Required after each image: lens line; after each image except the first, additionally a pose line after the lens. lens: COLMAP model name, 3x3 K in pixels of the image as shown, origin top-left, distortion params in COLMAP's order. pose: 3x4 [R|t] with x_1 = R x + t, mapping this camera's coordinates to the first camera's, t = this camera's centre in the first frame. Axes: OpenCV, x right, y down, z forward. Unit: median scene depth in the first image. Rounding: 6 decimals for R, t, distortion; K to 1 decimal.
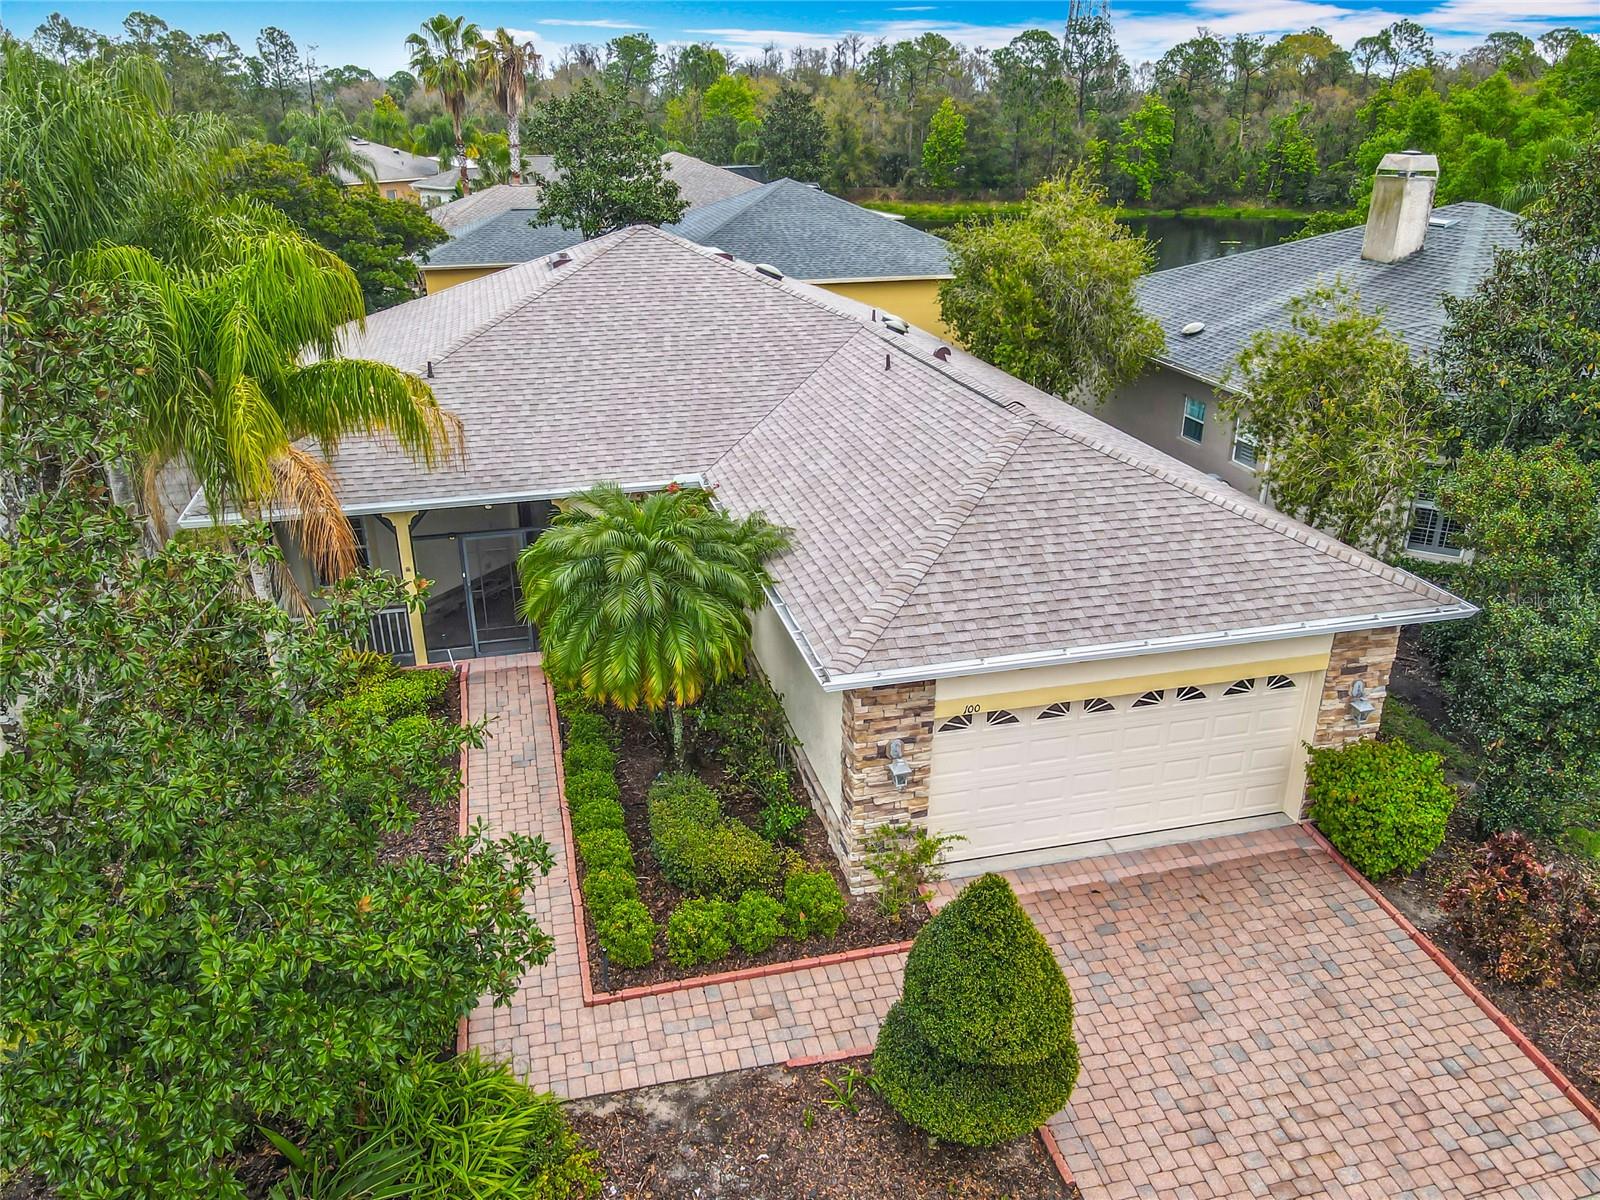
lens RADIAL K [[1192.2, 0, 797.0], [0, 1192.2, 611.4], [0, 0, 1]] dist [-0.007680, 0.028195]
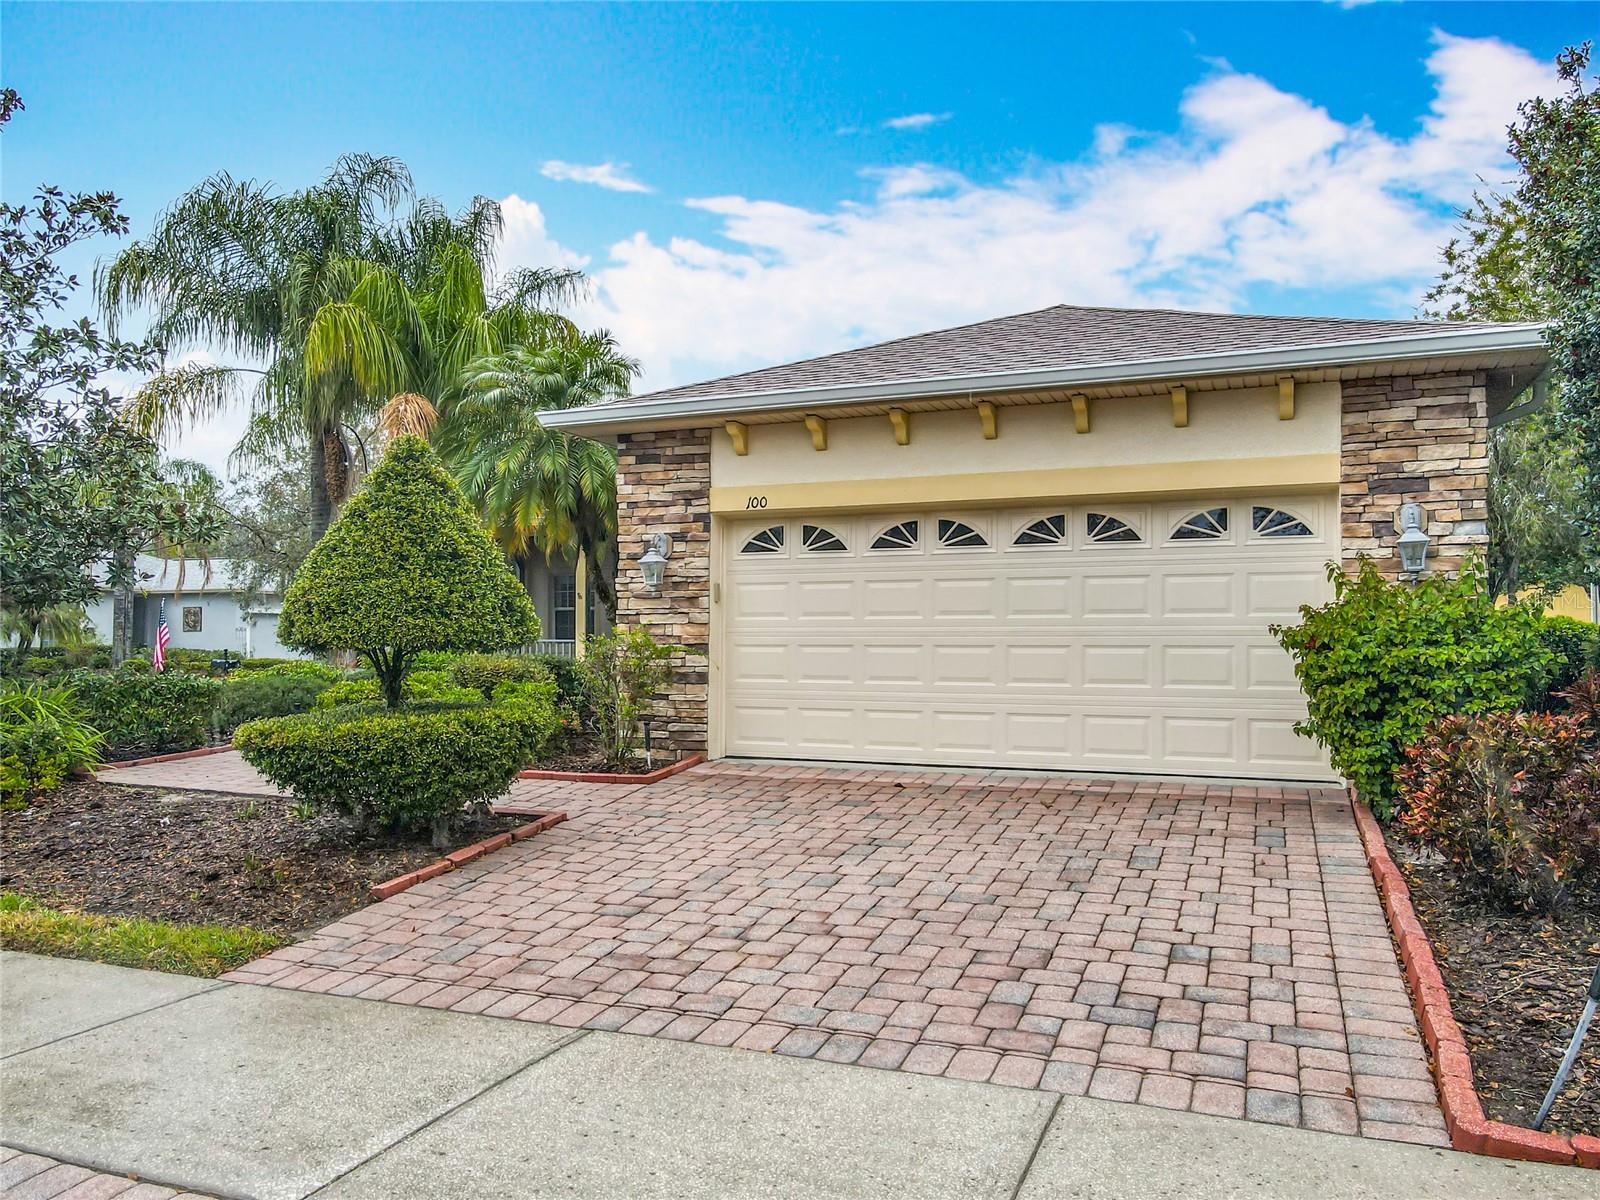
lens RADIAL K [[1187.8, 0, 792.6], [0, 1187.8, 619.9], [0, 0, 1]] dist [0.012056, 0.006717]
pose [[0.805797, -0.008239, -0.592134, 0.623567], [-0.237758, 0.911274, -0.336229, 0.406471], [0.542367, 0.411717, 0.732344, 0.478587]]
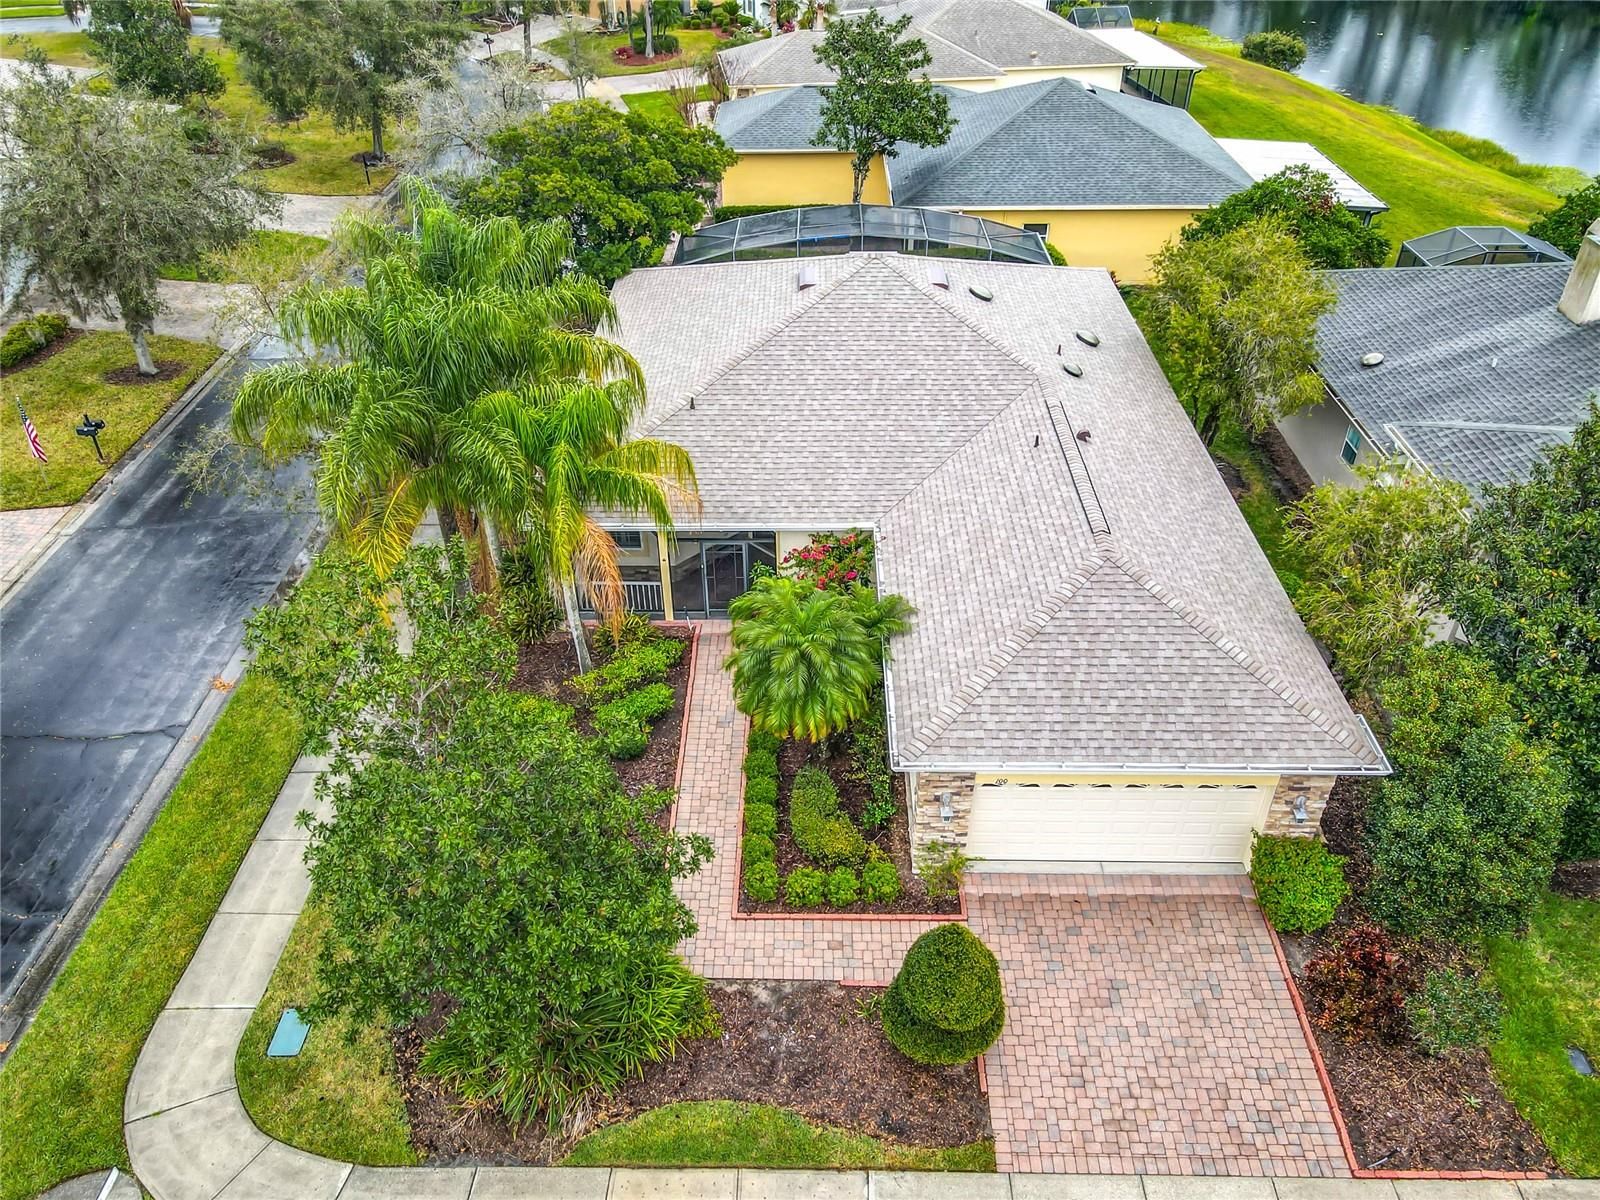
lens RADIAL K [[1187.8, 0, 792.6], [0, 1187.8, 619.9], [0, 0, 1]] dist [0.012056, 0.006717]
pose [[0.965823, 0.150508, -0.211031, 0.178145], [-0.098384, 0.966086, 0.238742, -0.444263], [0.239806, -0.209821, 0.947876, -0.434656]]
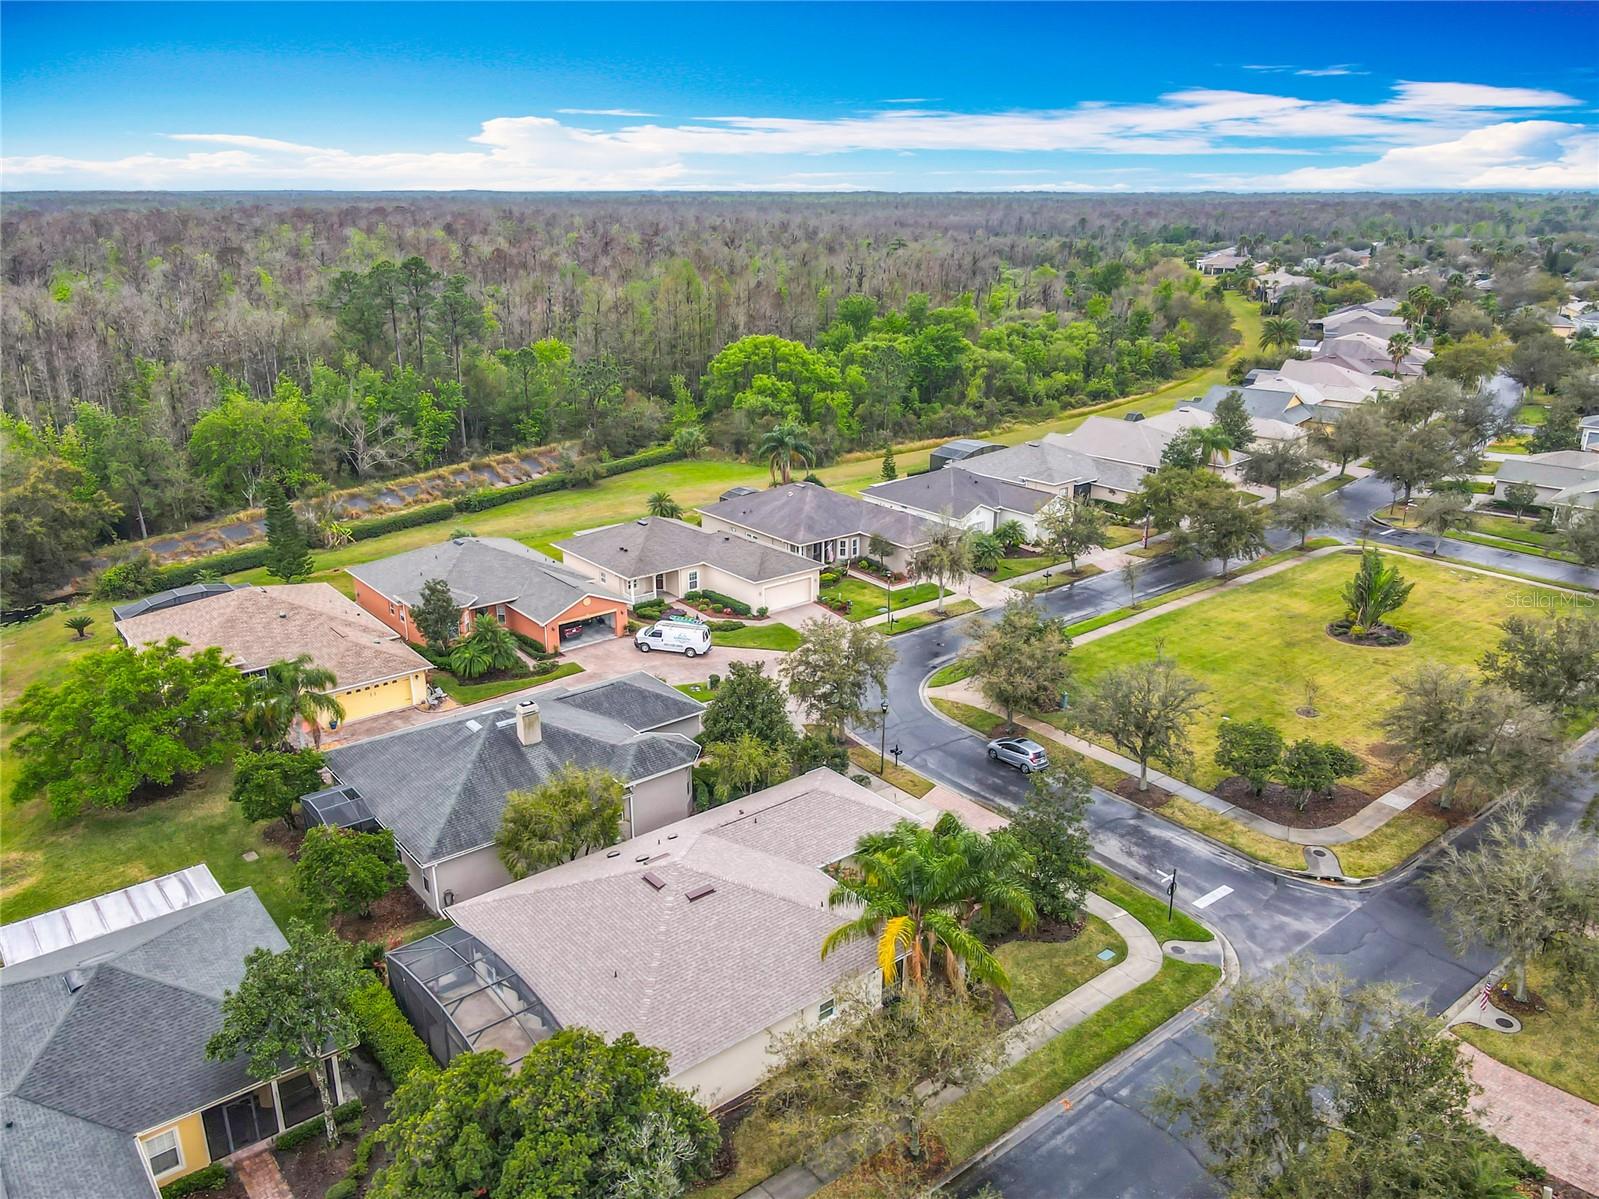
lens RADIAL K [[1187.1, 0, 792.1], [0, 1187.1, 619.4], [0, 0, 1]] dist [0.012056, 0.006717]
pose [[-0.423114, -0.307242, 0.852395, -3.410708], [0.353566, 0.810188, 0.467533, -2.886705], [-0.834246, 0.499197, -0.234171, 2.018134]]
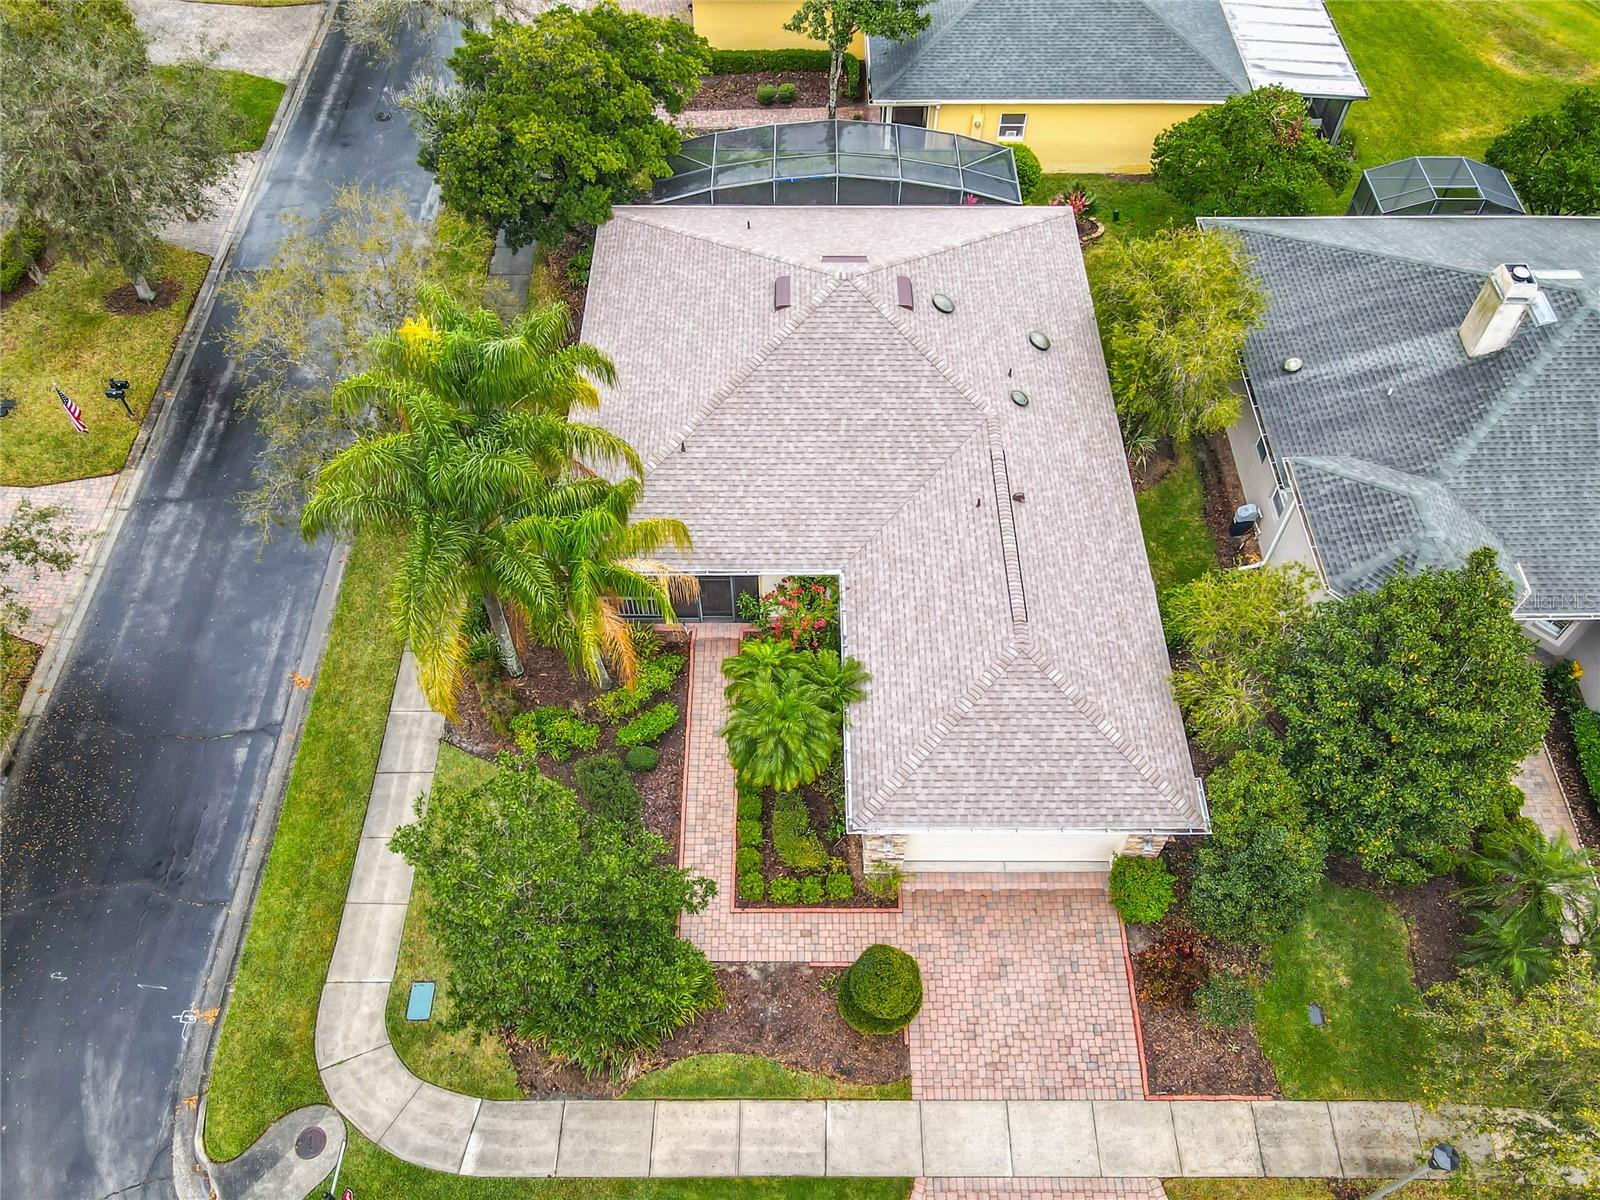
lens RADIAL K [[1218.4, 0, 798.2], [0, 1218.4, 685.1], [0, 0, 1]] dist [0.002175, 0.024327]
pose [[0.970328, 0.203352, -0.130813, 0.151814], [-0.101664, 0.833985, 0.542341, -1.211478], [0.219382, -0.512949, 0.829913, -0.630176]]
